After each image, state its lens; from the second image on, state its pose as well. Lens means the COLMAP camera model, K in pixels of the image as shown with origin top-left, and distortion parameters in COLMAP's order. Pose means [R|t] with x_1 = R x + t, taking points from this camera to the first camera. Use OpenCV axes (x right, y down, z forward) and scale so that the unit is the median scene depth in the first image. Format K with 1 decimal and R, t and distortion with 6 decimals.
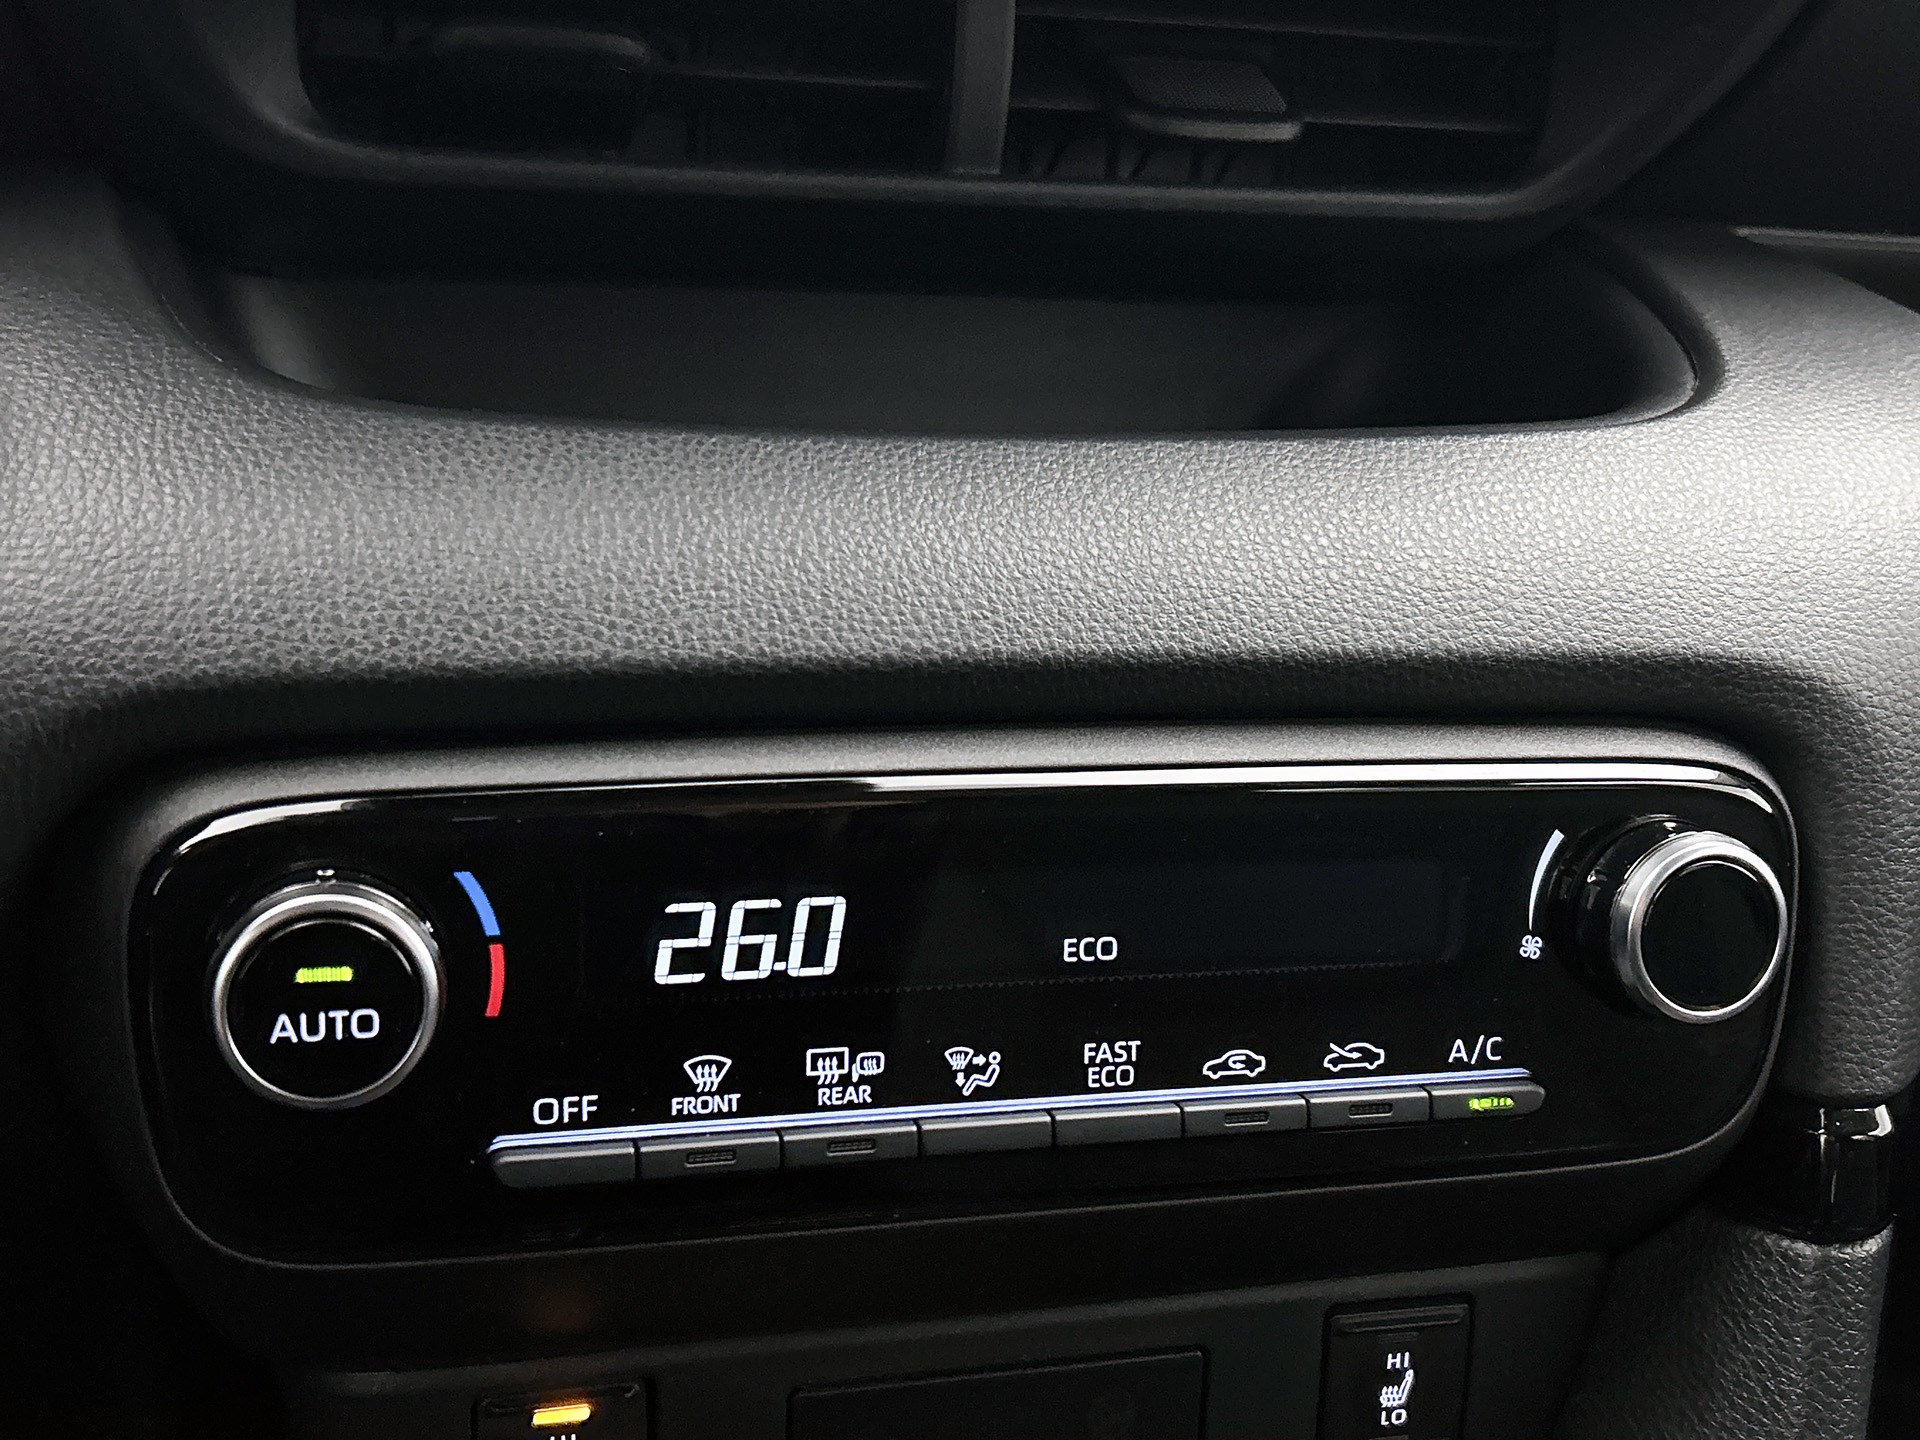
lens RADIAL K [[2208.7, 0, 952.0], [0, 2208.7, 708.3], [0, 0, 1]] dist [0.043609, 0.000000]
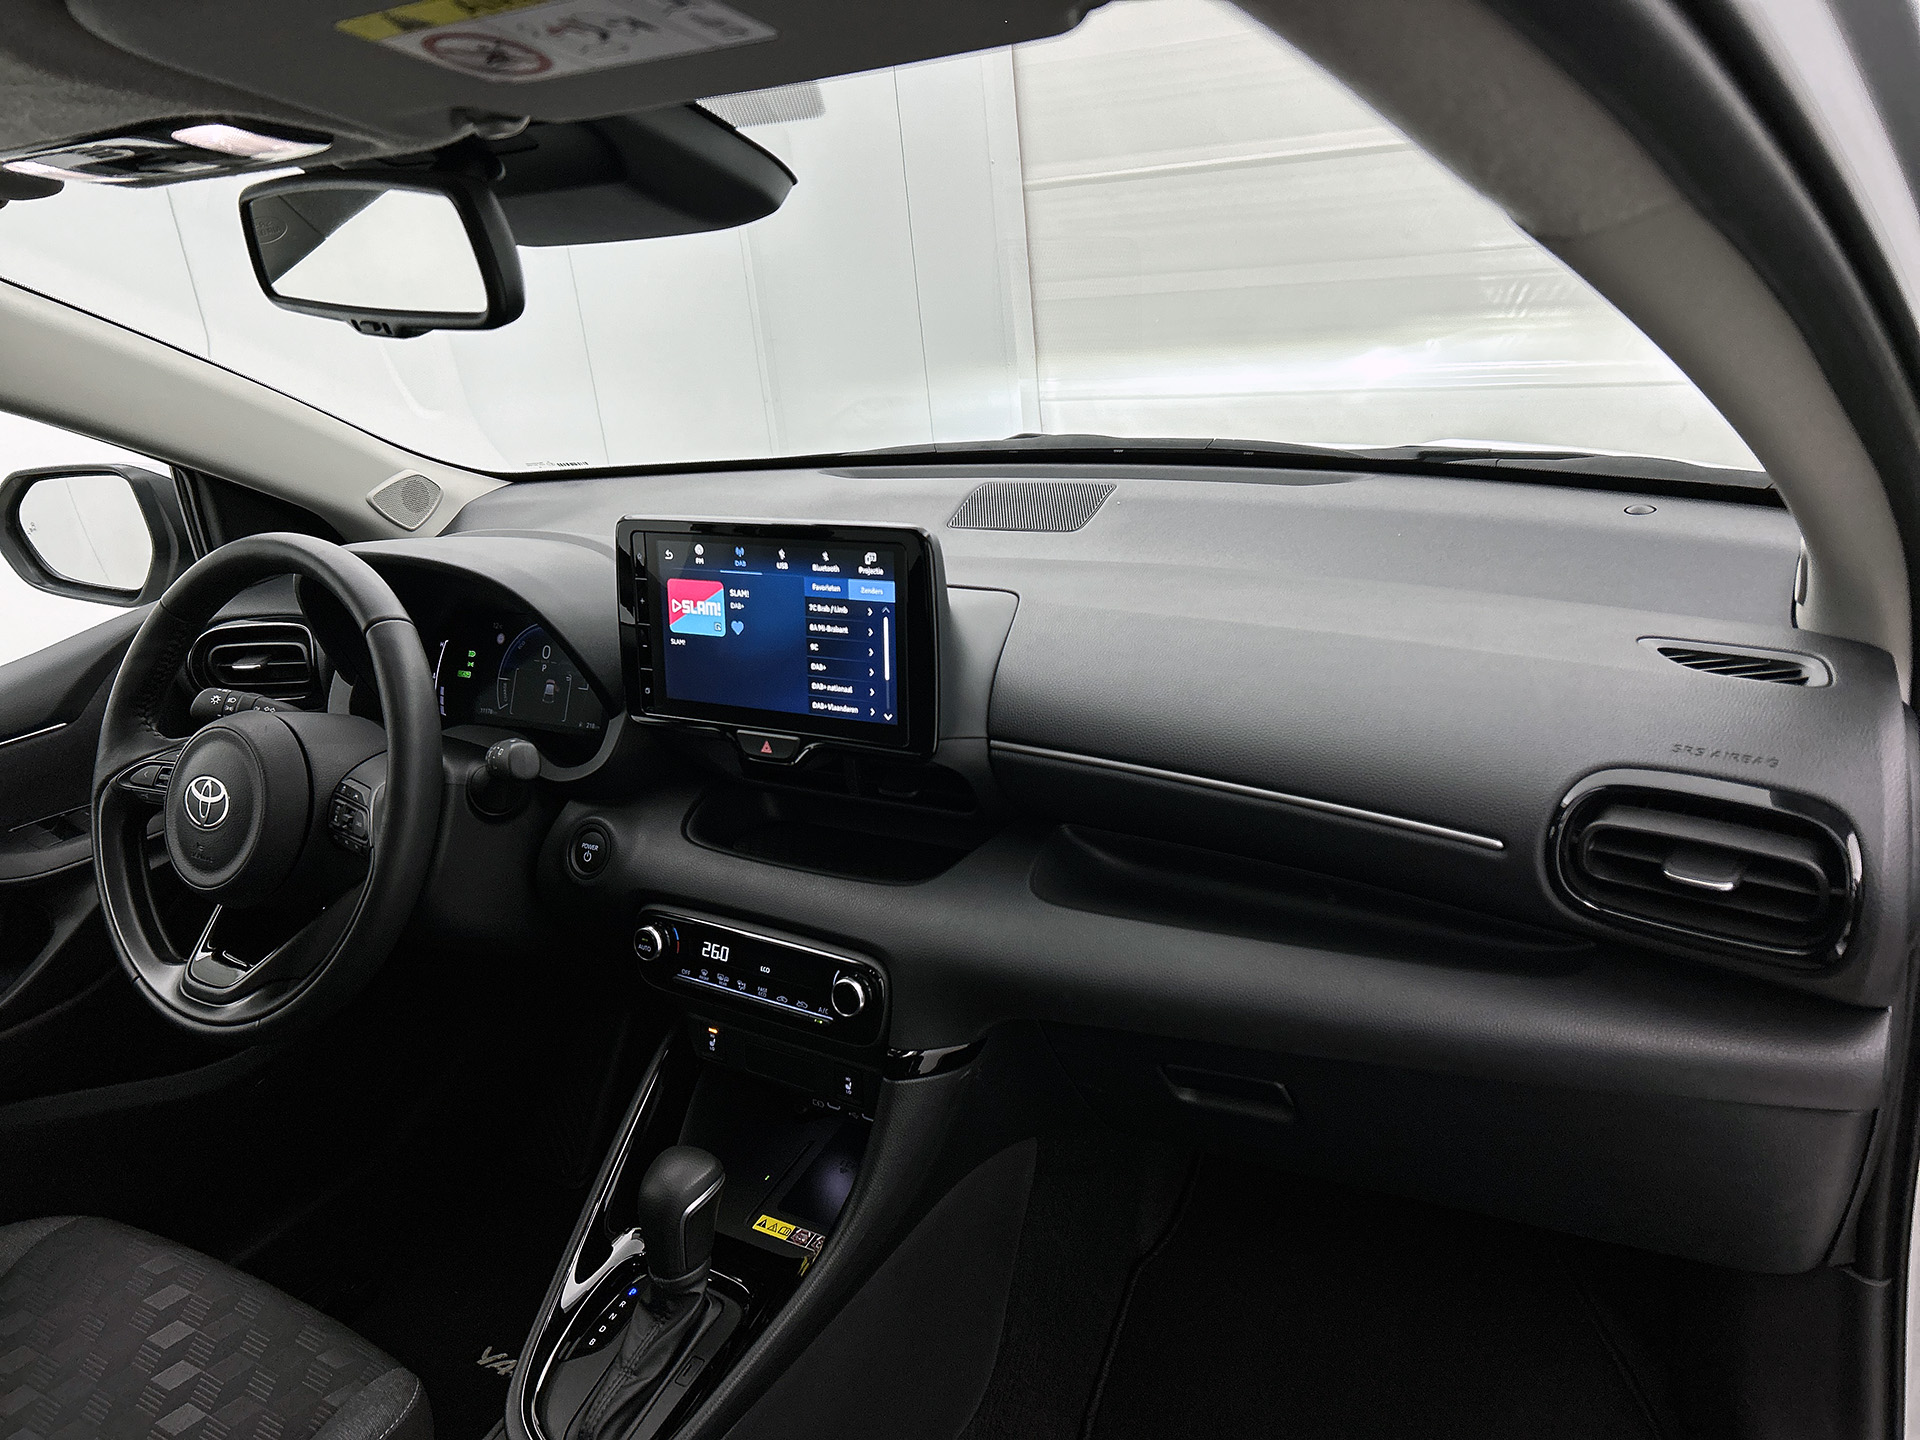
lens RADIAL K [[1473.2, 0, 925.0], [0, 1473.2, 694.9], [0, 0, 1]] dist [0.057820, -0.062246]
pose [[0.654748, 0.113110, -0.747336, 2.997373], [-0.118207, 0.991897, 0.046562, -0.782645], [0.746547, 0.057854, 0.662813, -1.136089]]
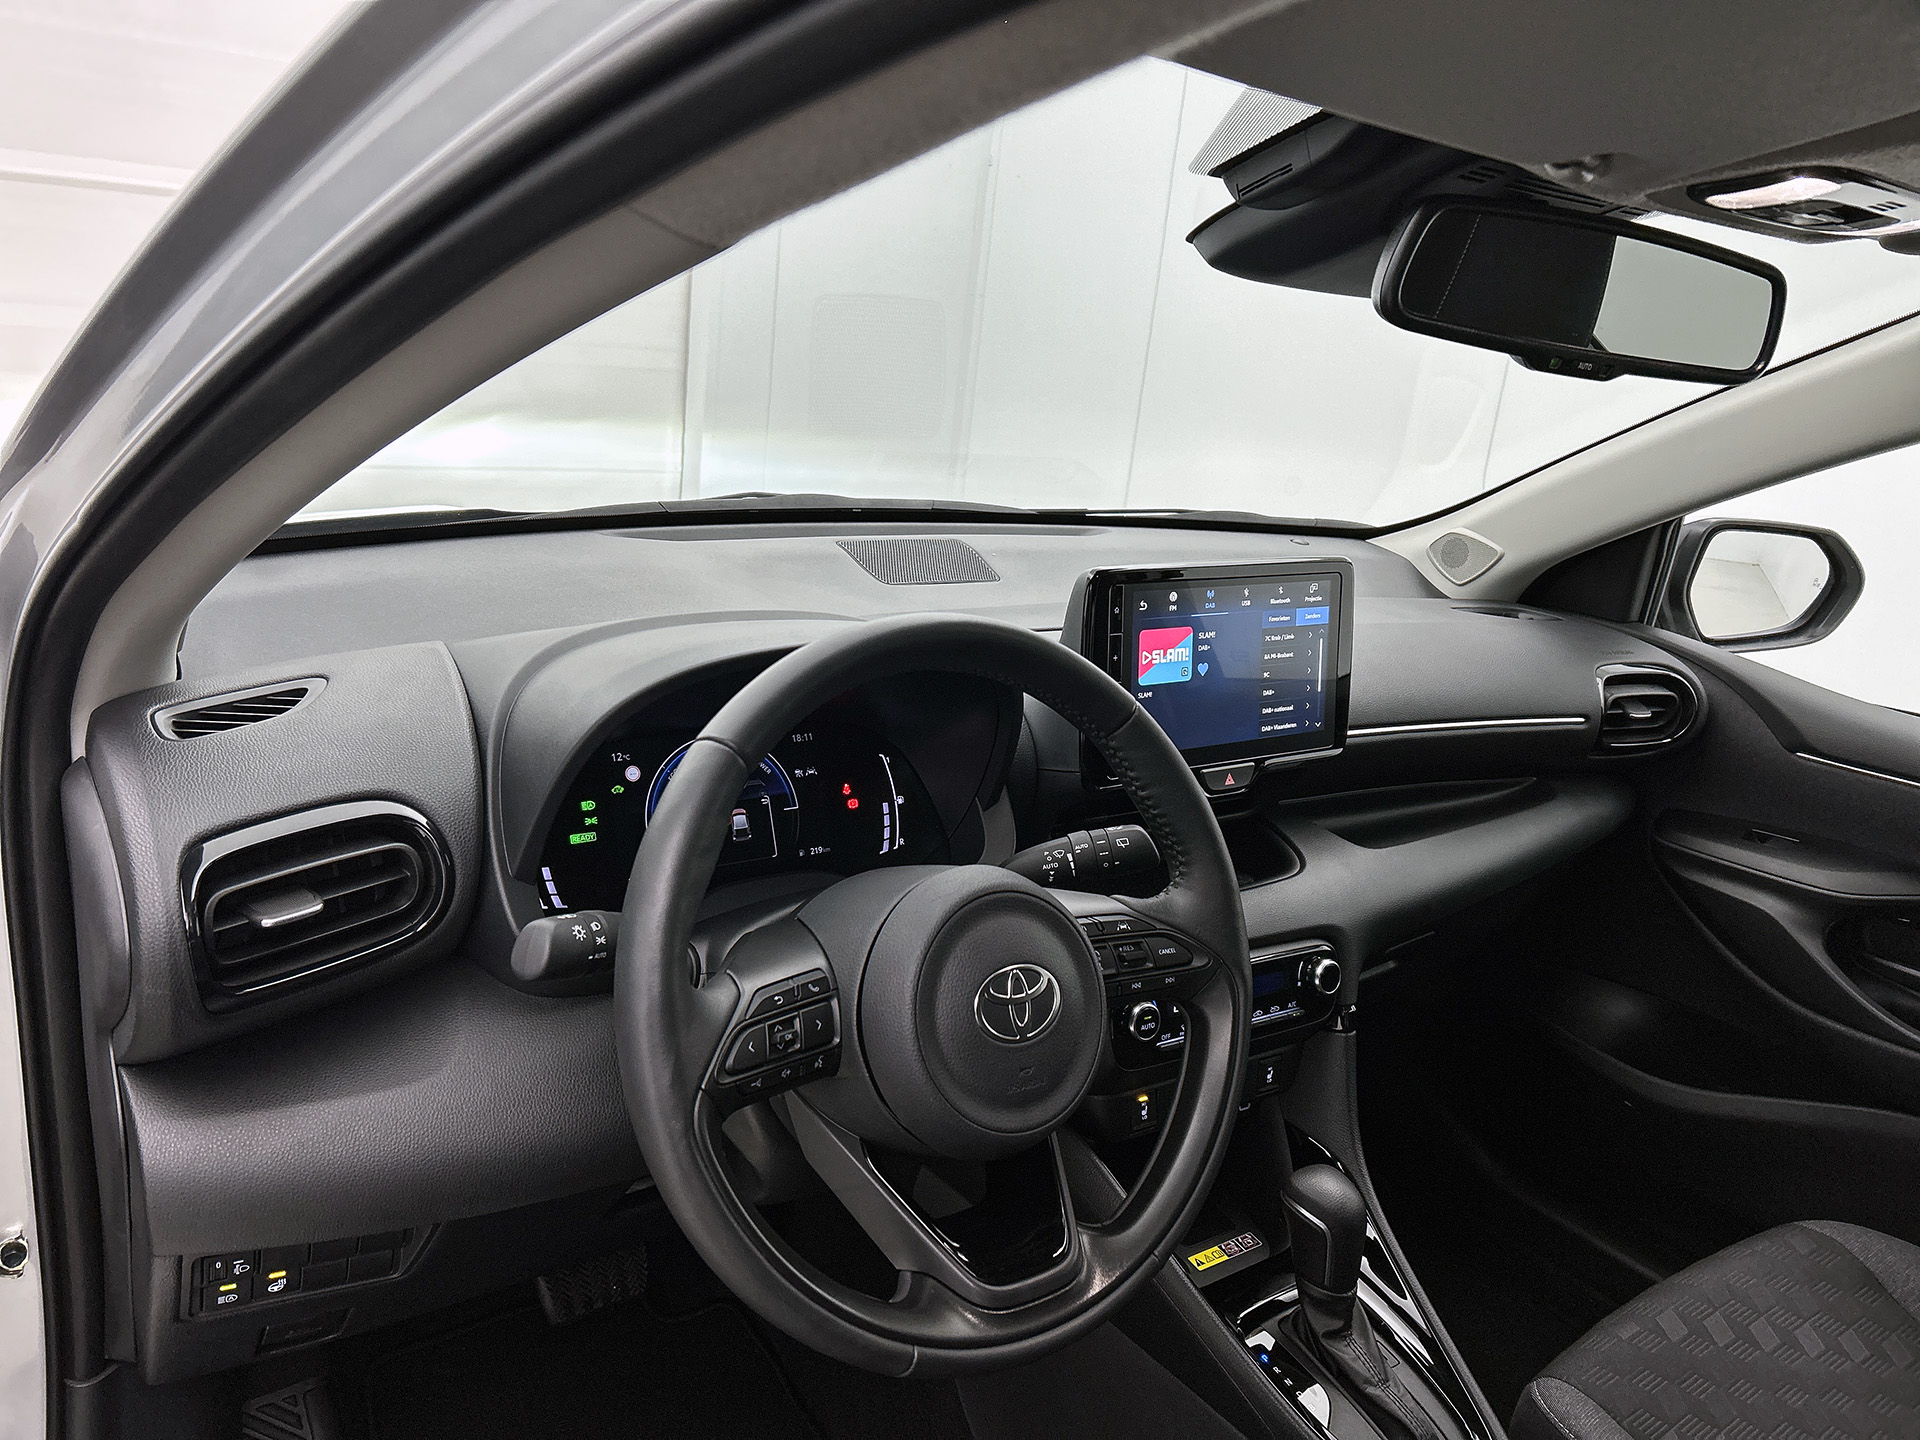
lens RADIAL K [[1473.2, 0, 949.0], [0, 1473.2, 704.1], [0, 0, 1]] dist [0.057820, -0.062246]
pose [[0.945267, -0.067801, 0.319177, -1.791761], [0.082572, 0.996040, -0.032959, -0.568263], [-0.315678, 0.057510, 0.947122, -2.376016]]
